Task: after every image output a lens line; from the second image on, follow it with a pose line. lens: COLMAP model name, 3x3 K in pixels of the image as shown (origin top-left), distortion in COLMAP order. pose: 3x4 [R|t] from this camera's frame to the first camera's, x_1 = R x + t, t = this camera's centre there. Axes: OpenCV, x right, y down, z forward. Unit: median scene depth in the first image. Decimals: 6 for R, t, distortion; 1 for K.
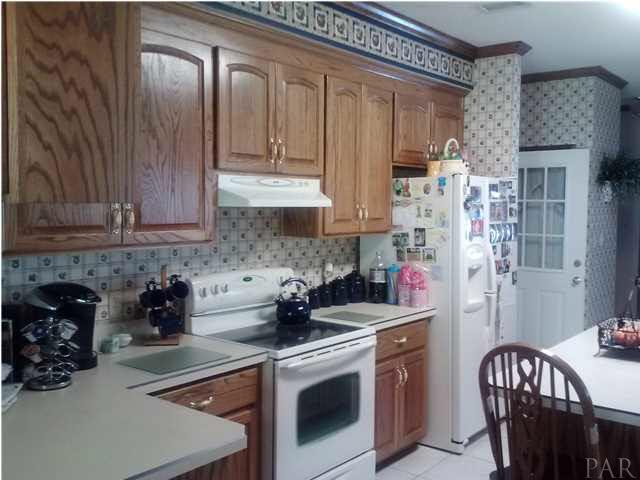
lens RADIAL K [[739.5, 0, 320.2], [0, 739.5, 238.9], [0, 0, 1]] dist [0.098756, -0.337095]
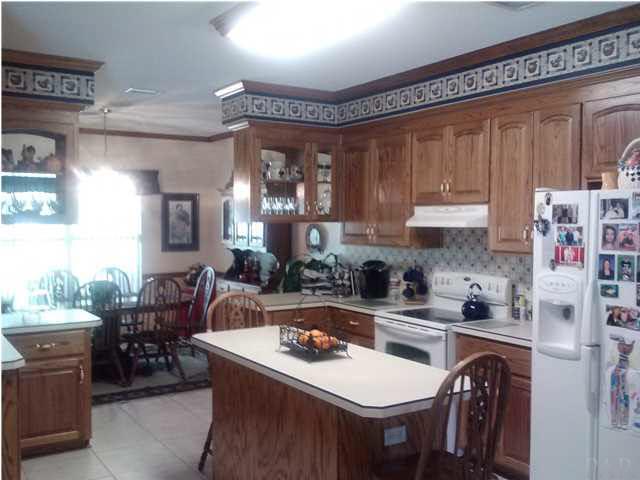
lens RADIAL K [[615.6, 0, 320.0], [0, 615.6, 240.0], [0, 0, 1]] dist [0.065158, -0.168319]
pose [[-0.381890, 0.013045, -0.924116, 1.093330], [-0.062818, 0.997222, 0.040036, -0.048803], [0.922070, 0.073341, -0.380010, 1.190382]]
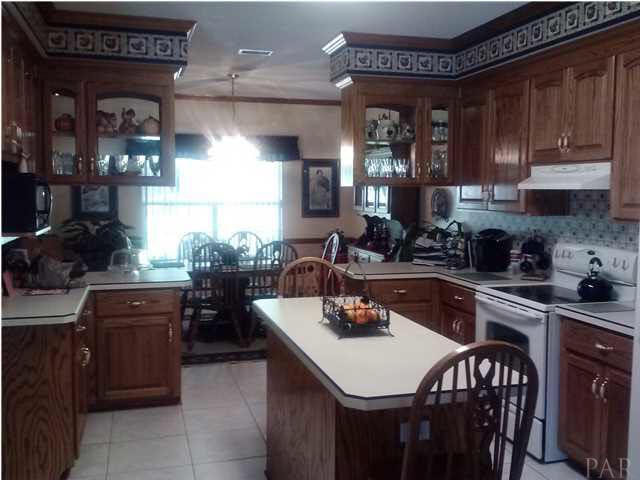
lens RADIAL K [[615.6, 0, 320.0], [0, 615.6, 240.0], [0, 0, 1]] dist [0.065158, -0.168319]
pose [[-0.629951, 0.044818, -0.775341, 0.935191], [-0.061132, 0.992374, 0.107032, -0.044169], [0.774226, 0.114823, -0.622407, 1.286284]]
